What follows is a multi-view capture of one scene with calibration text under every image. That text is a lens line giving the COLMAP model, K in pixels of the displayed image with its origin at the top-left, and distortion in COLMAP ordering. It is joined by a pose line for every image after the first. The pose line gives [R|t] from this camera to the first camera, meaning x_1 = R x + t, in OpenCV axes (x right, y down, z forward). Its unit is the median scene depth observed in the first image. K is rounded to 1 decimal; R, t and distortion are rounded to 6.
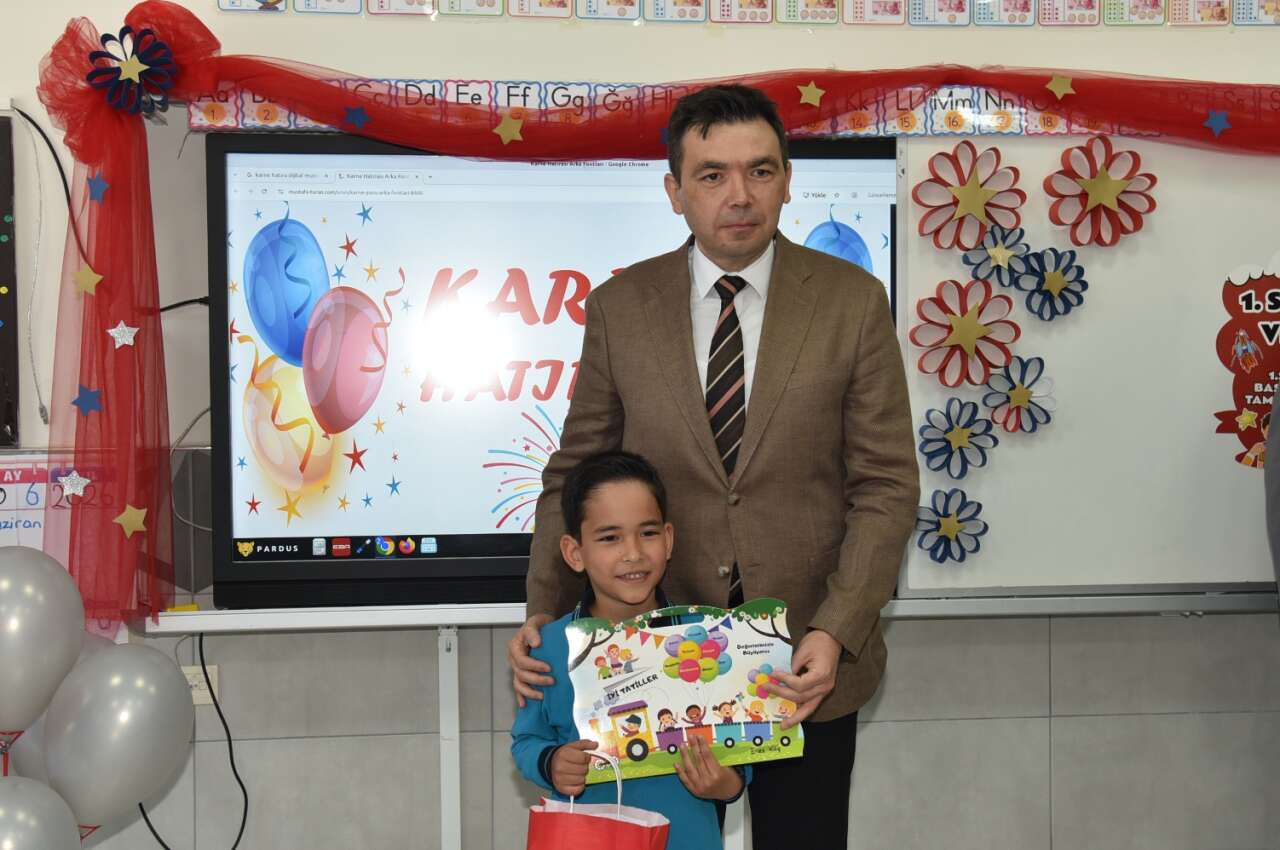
lens RADIAL K [[1653.4, 0, 649.4], [0, 1653.4, 456.8], [0, 0, 1]] dist [0.093793, 0.000000]
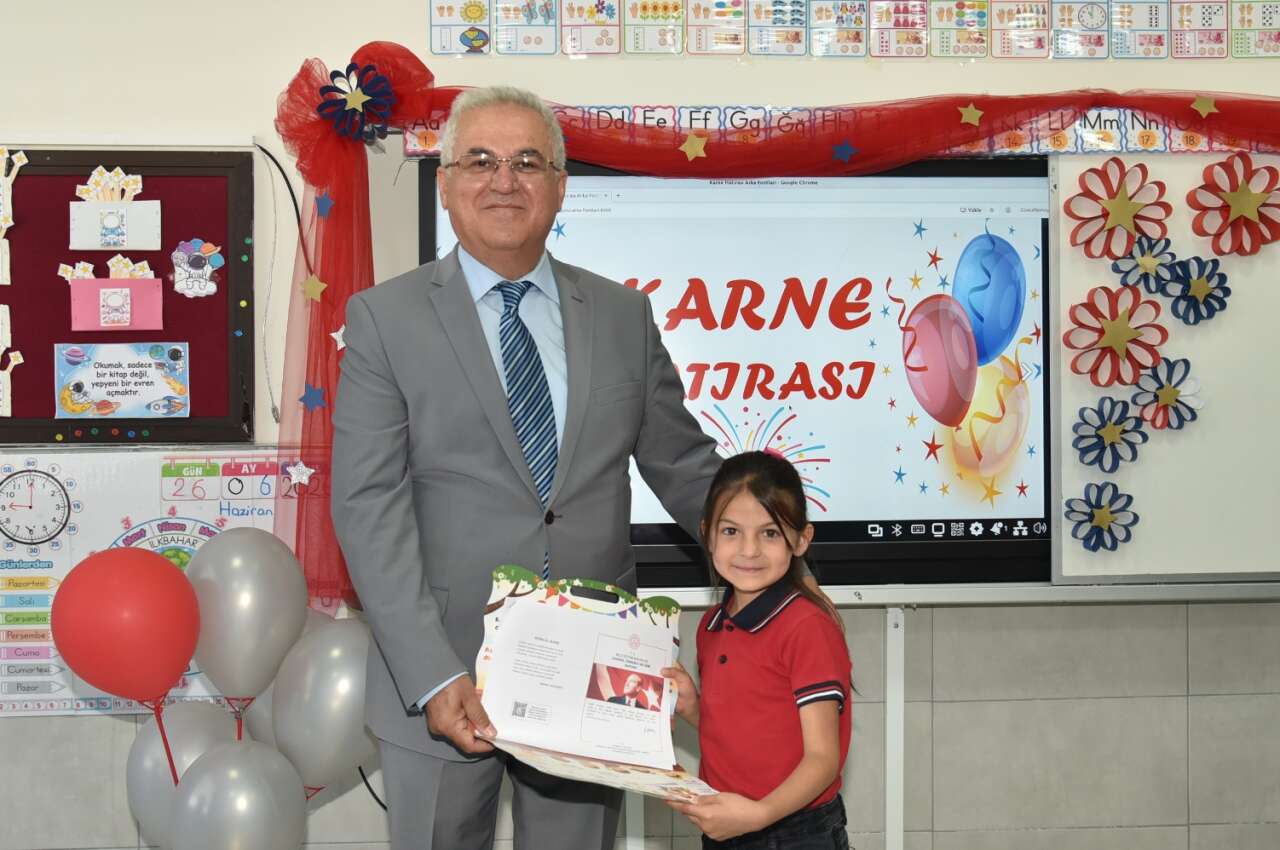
lens RADIAL K [[1274.8, 0, 651.0], [0, 1274.8, 444.2], [0, 0, 1]] dist [-0.011774, 0.000000]
pose [[0.997731, -0.000316, -0.067326, -0.053296], [-0.001465, 0.999650, -0.026407, 0.017222], [0.067311, 0.026446, 0.997382, 0.166186]]
